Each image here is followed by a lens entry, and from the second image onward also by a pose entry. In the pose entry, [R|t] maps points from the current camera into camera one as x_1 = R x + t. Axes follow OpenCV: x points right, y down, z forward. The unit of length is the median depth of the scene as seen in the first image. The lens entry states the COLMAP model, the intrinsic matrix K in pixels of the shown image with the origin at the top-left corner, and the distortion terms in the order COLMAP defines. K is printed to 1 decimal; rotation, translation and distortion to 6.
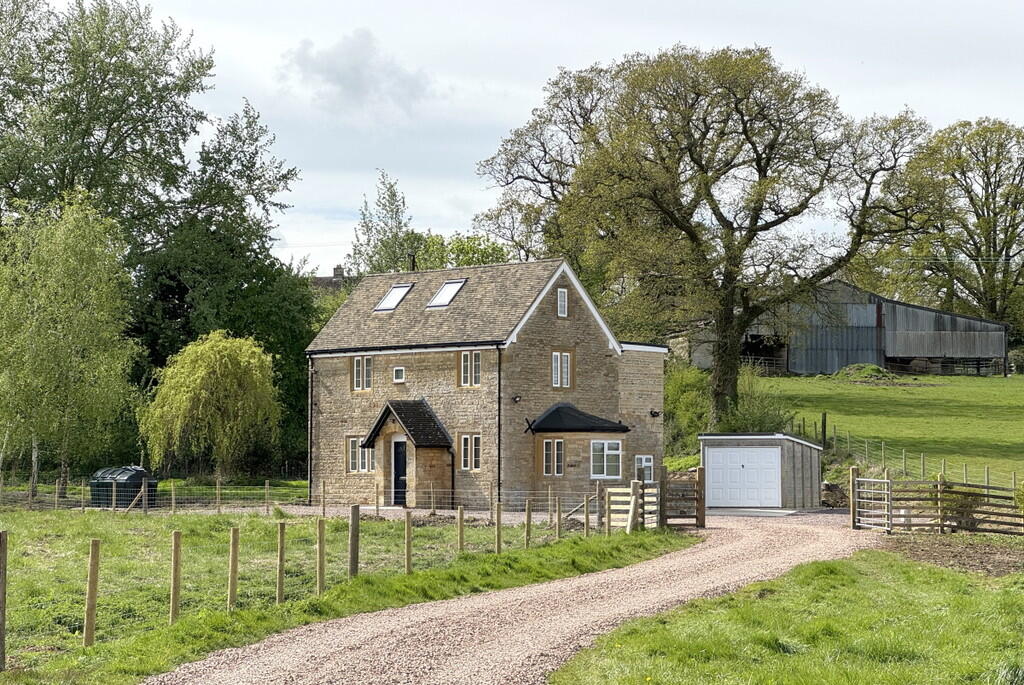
lens RADIAL K [[2264.8, 0, 512.0], [0, 2264.8, 342.5], [0, 0, 1]] dist [1.170857, 0.227165]
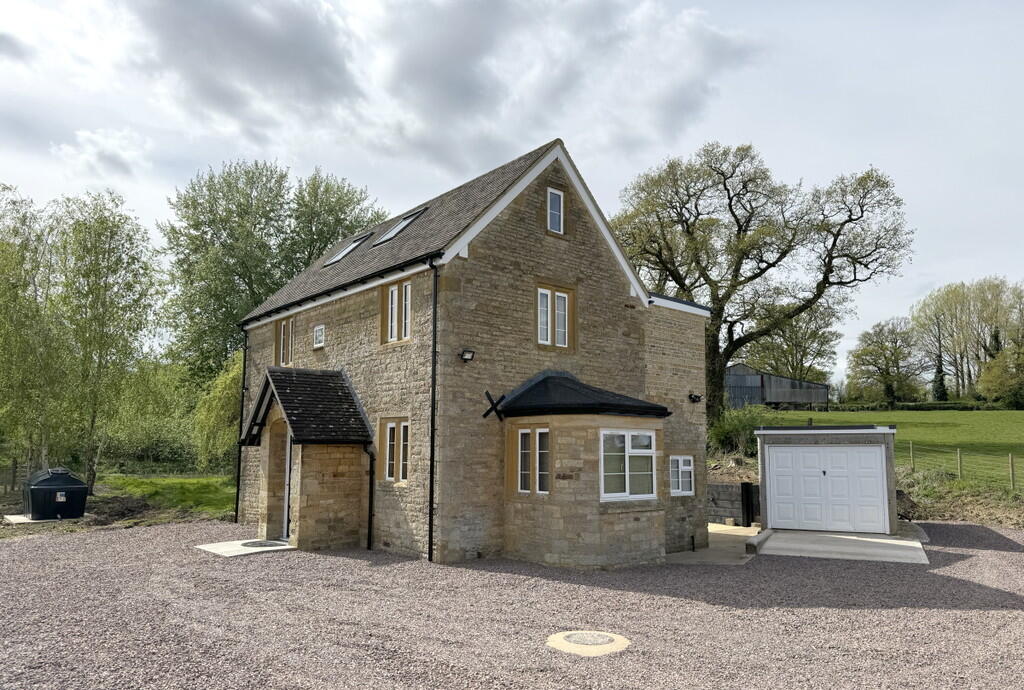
lens RADIAL K [[735.2, 0, 514.2], [0, 735.2, 367.6], [0, 0, 1]] dist [0.221237, -0.001071]
pose [[0.994693, -0.009039, -0.102490, 0.031920], [0.002660, 0.998060, -0.062207, 0.038456], [0.102854, 0.061604, 0.992787, 0.806723]]
